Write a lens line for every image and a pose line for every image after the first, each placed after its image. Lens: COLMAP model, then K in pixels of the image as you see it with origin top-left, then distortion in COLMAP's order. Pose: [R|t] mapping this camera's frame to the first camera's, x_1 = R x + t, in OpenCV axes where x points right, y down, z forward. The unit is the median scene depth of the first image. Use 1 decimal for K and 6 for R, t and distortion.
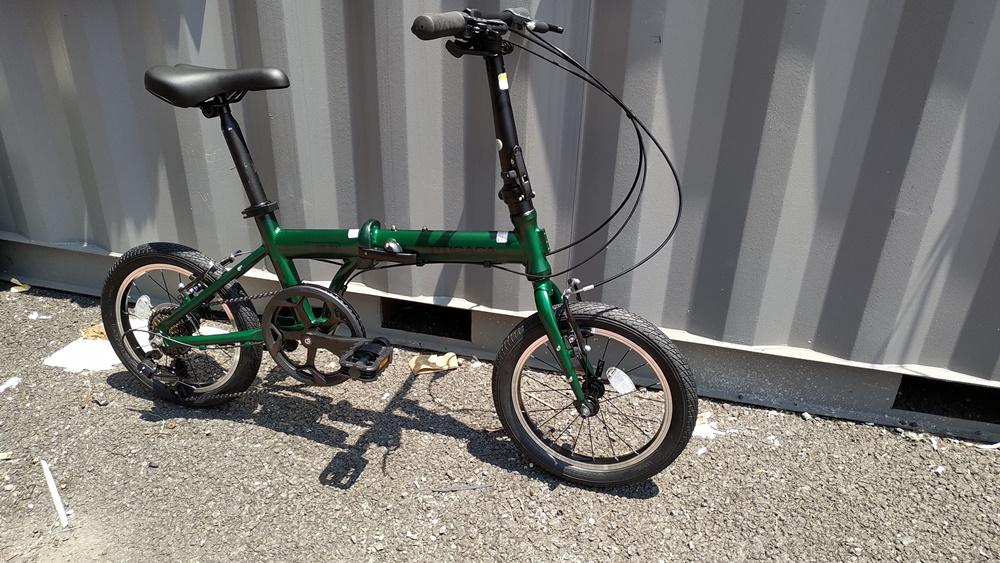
lens RADIAL K [[740.2, 0, 502.5], [0, 740.2, 279.9], [0, 0, 1]] dist [0.018968, -0.041833]
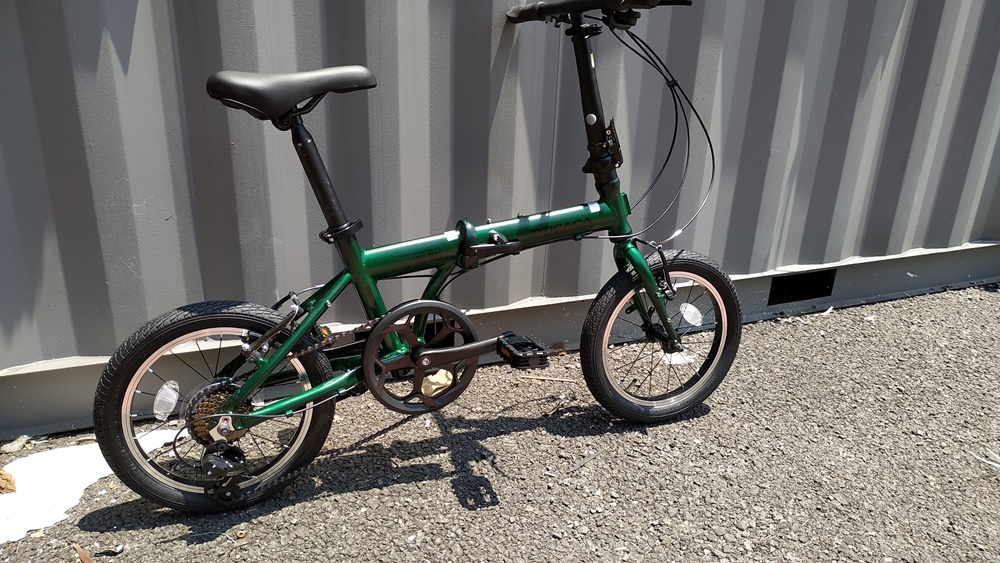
lens RADIAL K [[740.2, 0, 530.7], [0, 740.2, 278.7], [0, 0, 1]] dist [0.018968, -0.041833]
pose [[0.793893, -0.216058, 0.568378, -0.584949], [0.257891, 0.966148, 0.007049, 0.009052], [-0.550660, 0.140983, 0.822737, 0.147563]]
